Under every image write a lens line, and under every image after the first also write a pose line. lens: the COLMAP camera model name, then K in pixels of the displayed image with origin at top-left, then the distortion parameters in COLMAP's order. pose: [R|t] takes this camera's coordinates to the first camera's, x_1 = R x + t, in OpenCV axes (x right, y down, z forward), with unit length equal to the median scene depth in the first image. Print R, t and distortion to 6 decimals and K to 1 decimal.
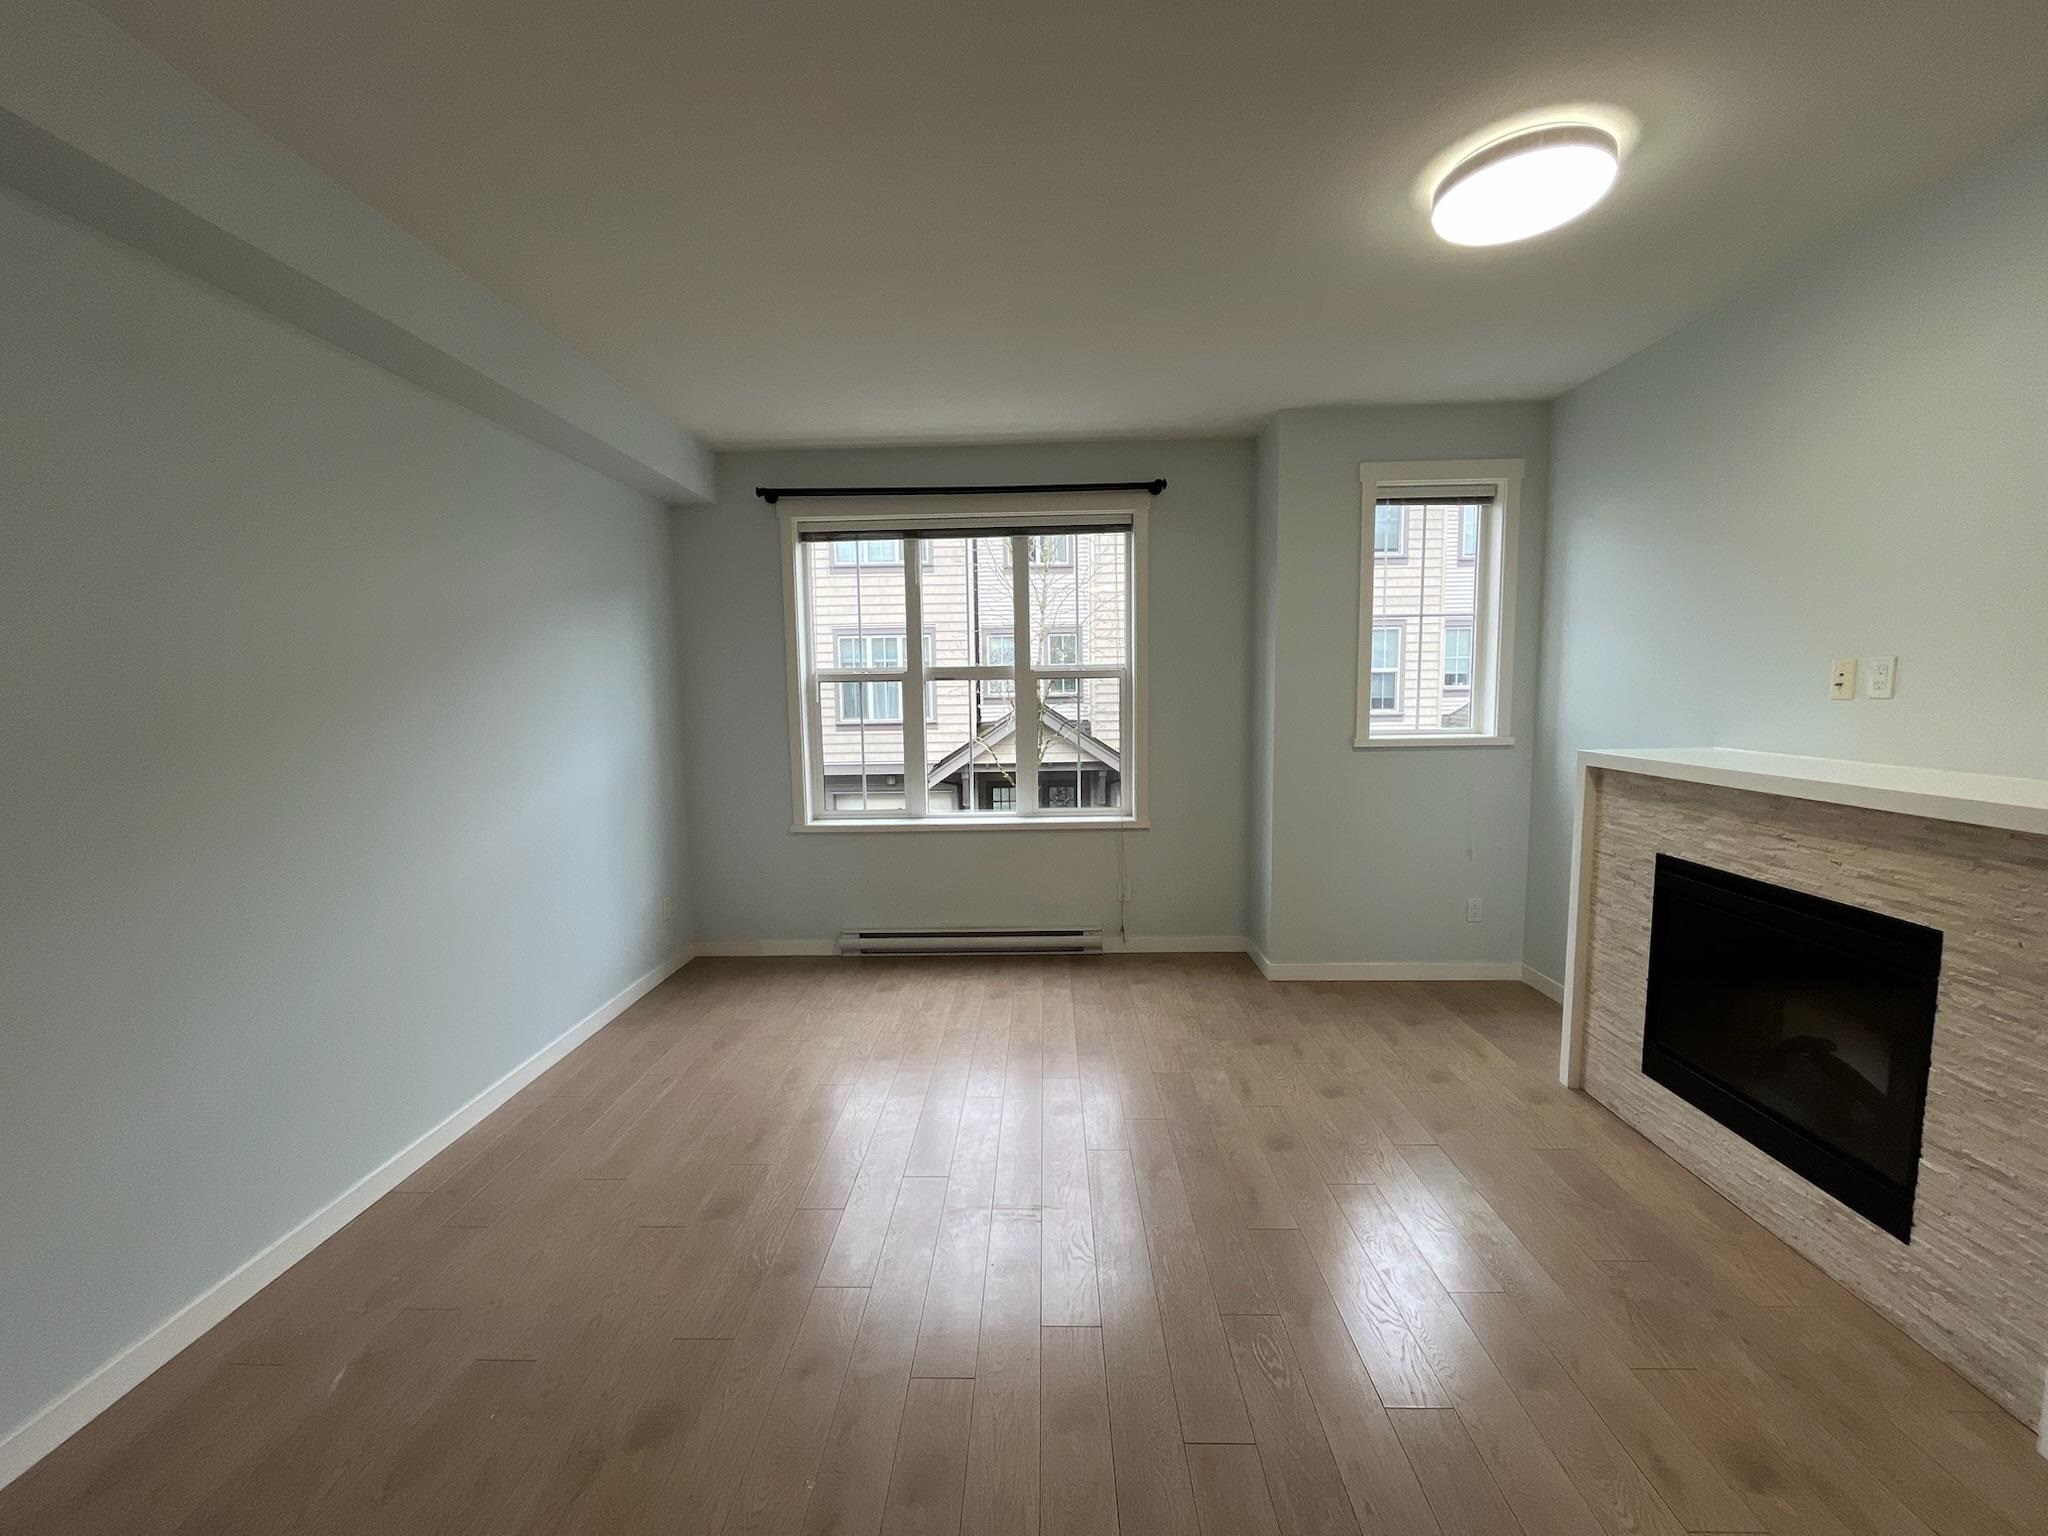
lens RADIAL K [[829.7, 0, 1019.8], [0, 829.7, 765.3], [0, 0, 1]] dist [-0.002784, -0.000288]
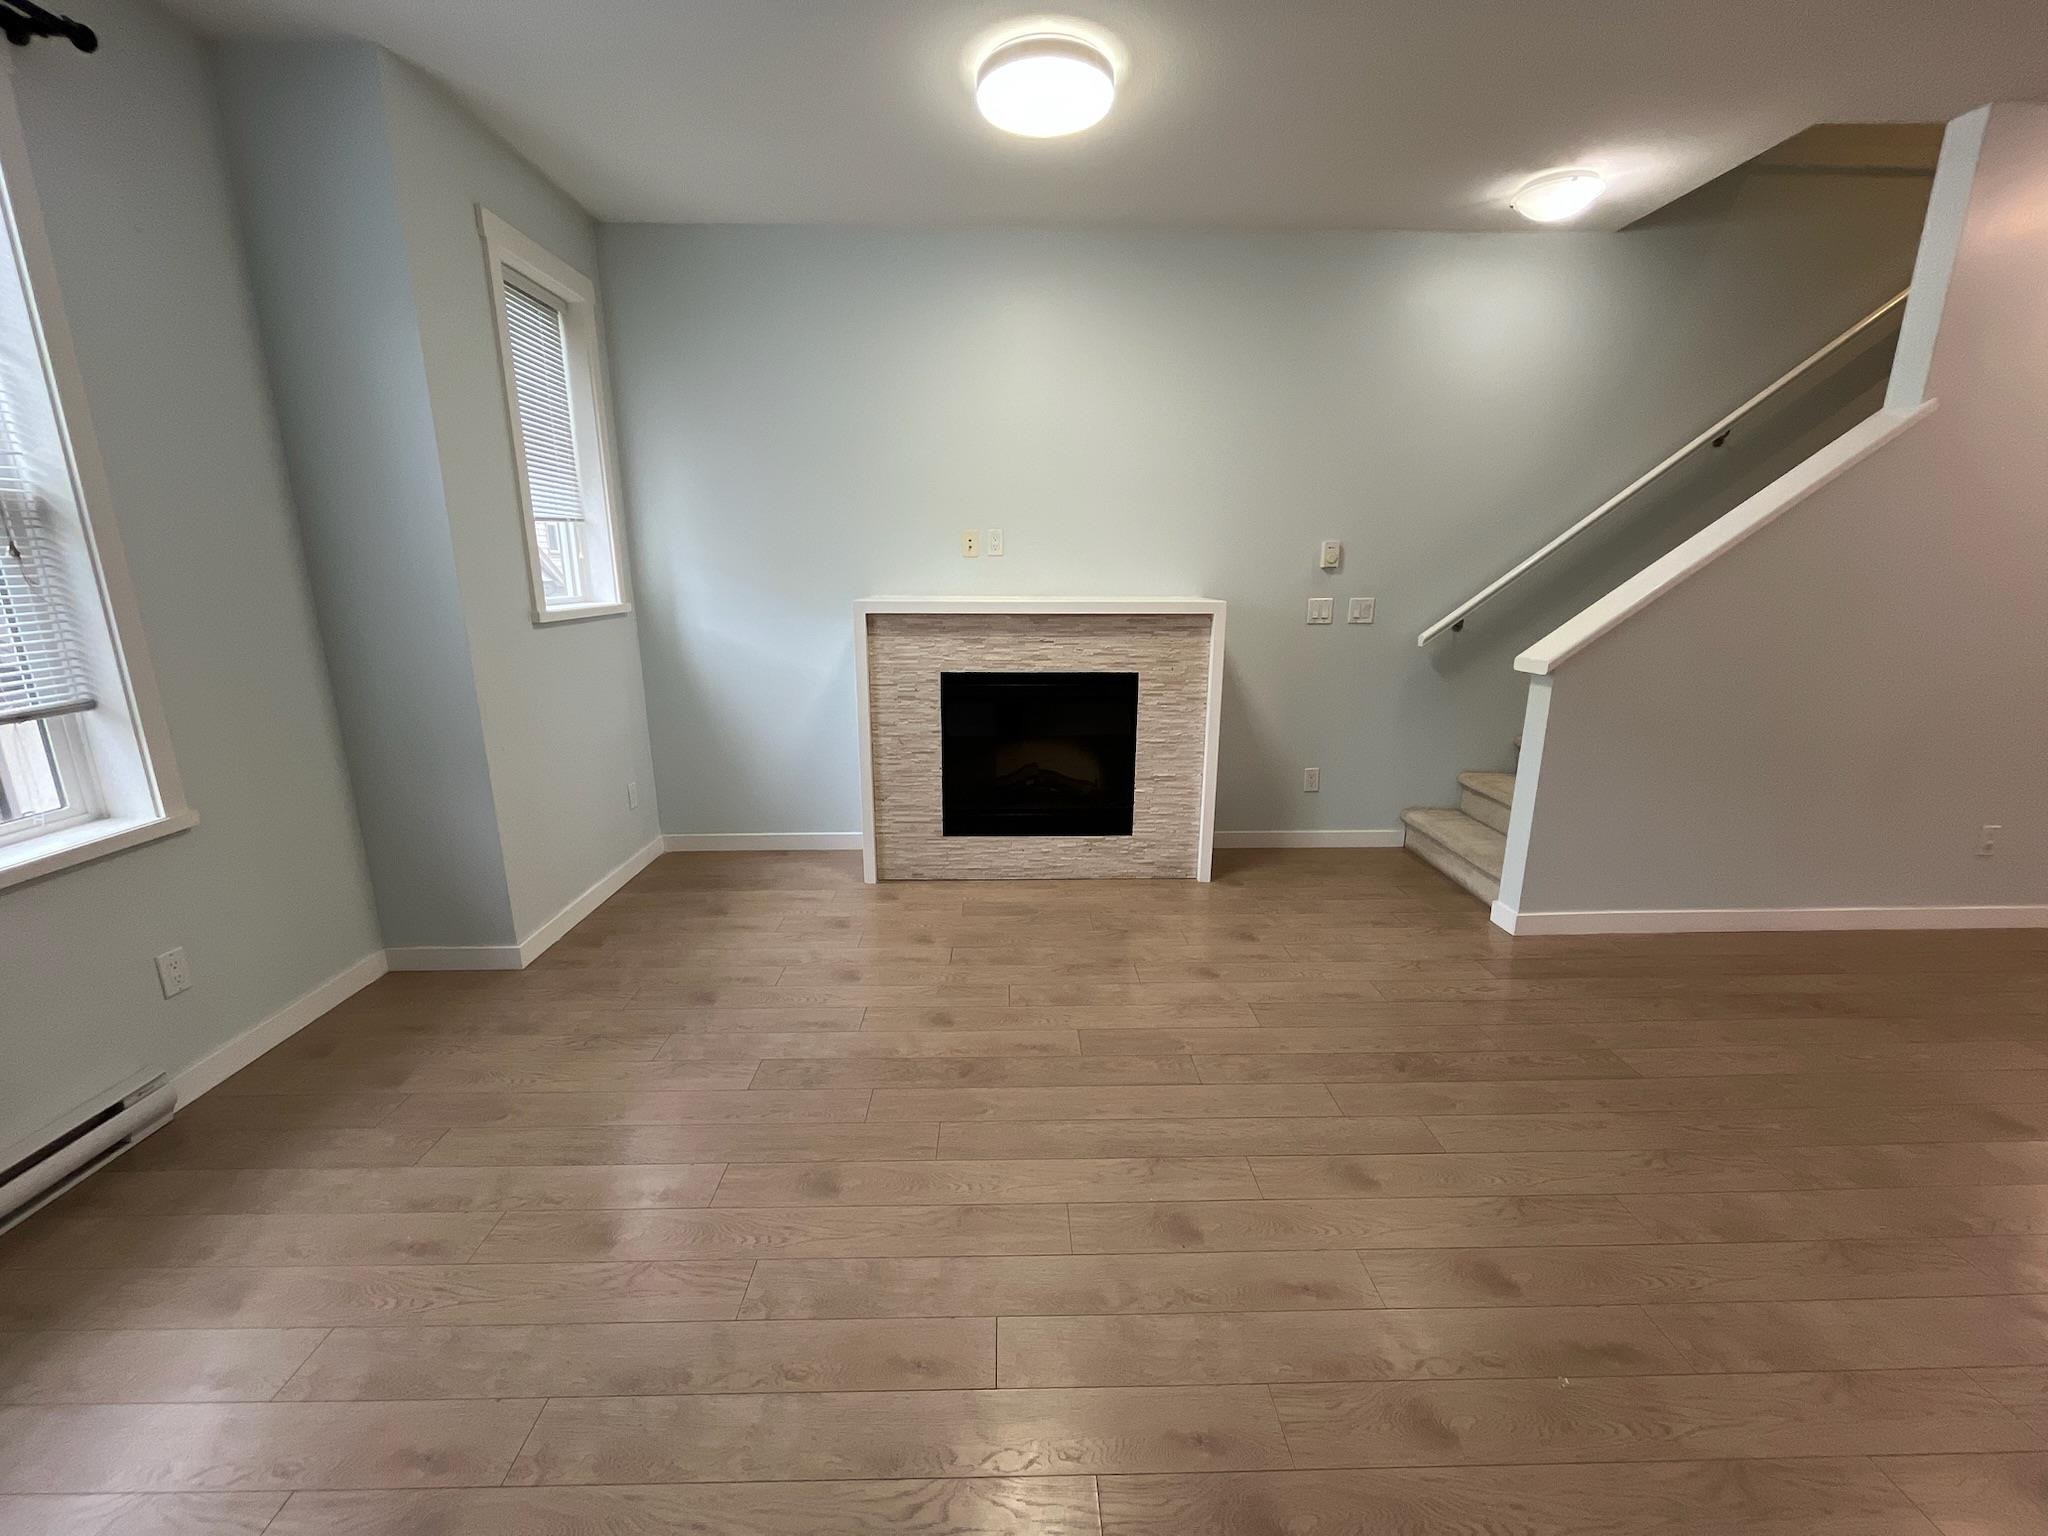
lens RADIAL K [[829.7, 0, 1023.0], [0, 829.7, 768.4], [0, 0, 1]] dist [-0.002784, -0.000288]
pose [[-0.051569, -0.223428, 0.973355, -0.561562], [0.096103, 0.969018, 0.227525, -0.035268], [-0.994035, 0.105276, -0.028499, 0.903211]]
